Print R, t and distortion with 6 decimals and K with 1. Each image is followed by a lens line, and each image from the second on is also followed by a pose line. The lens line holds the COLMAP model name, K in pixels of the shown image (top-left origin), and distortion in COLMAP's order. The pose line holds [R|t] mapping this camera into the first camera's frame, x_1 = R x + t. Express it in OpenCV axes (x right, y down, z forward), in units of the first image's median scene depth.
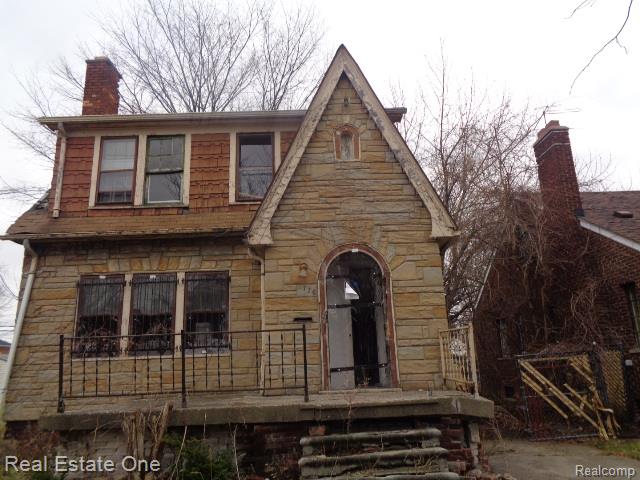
lens RADIAL K [[479.0, 0, 323.8], [0, 479.0, 238.7], [0, 0, 1]] dist [-0.010418, 0.020956]
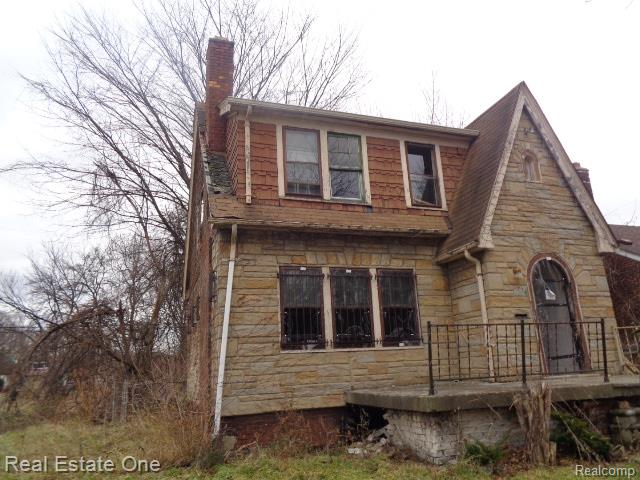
lens RADIAL K [[479.0, 0, 320.7], [0, 479.0, 236.6], [0, 0, 1]] dist [-0.010418, 0.020956]
pose [[0.947928, 0.077484, 0.308914, -0.754302], [-0.072281, 0.996984, -0.028268, 0.040174], [-0.310173, 0.004467, 0.950670, 0.044759]]
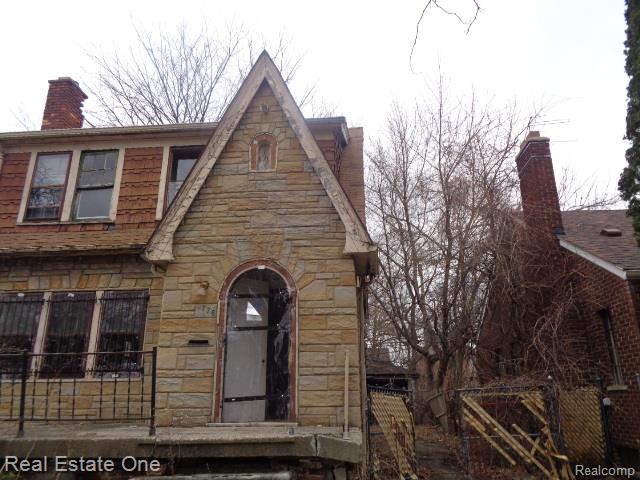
lens RADIAL K [[479.0, 0, 326.2], [0, 479.0, 239.2], [0, 0, 1]] dist [-0.010418, 0.020956]
pose [[0.996003, 0.000382, -0.089316, 0.242436], [-0.005208, 0.998538, -0.053799, 0.017151], [0.089165, 0.054050, 0.994549, 0.088525]]
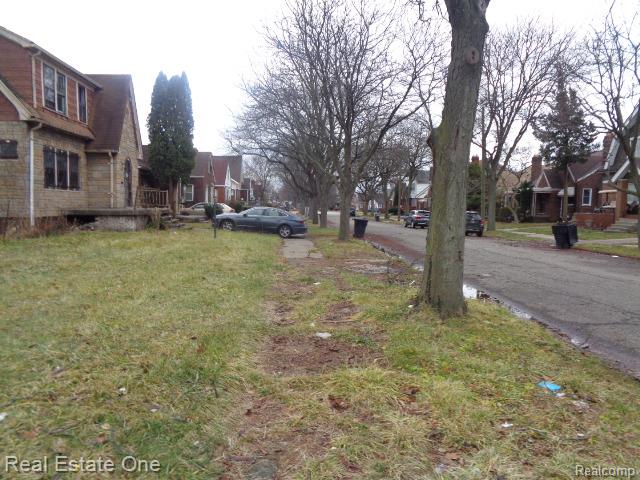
lens RADIAL K [[479.0, 0, 320.0], [0, 479.0, 242.6], [0, 0, 1]] dist [-0.010418, 0.020956]
pose [[-0.011831, -0.027421, 0.999554, -2.507466], [-0.270046, 0.962568, 0.023211, 0.113030], [-0.962775, -0.269651, -0.018793, -0.134221]]
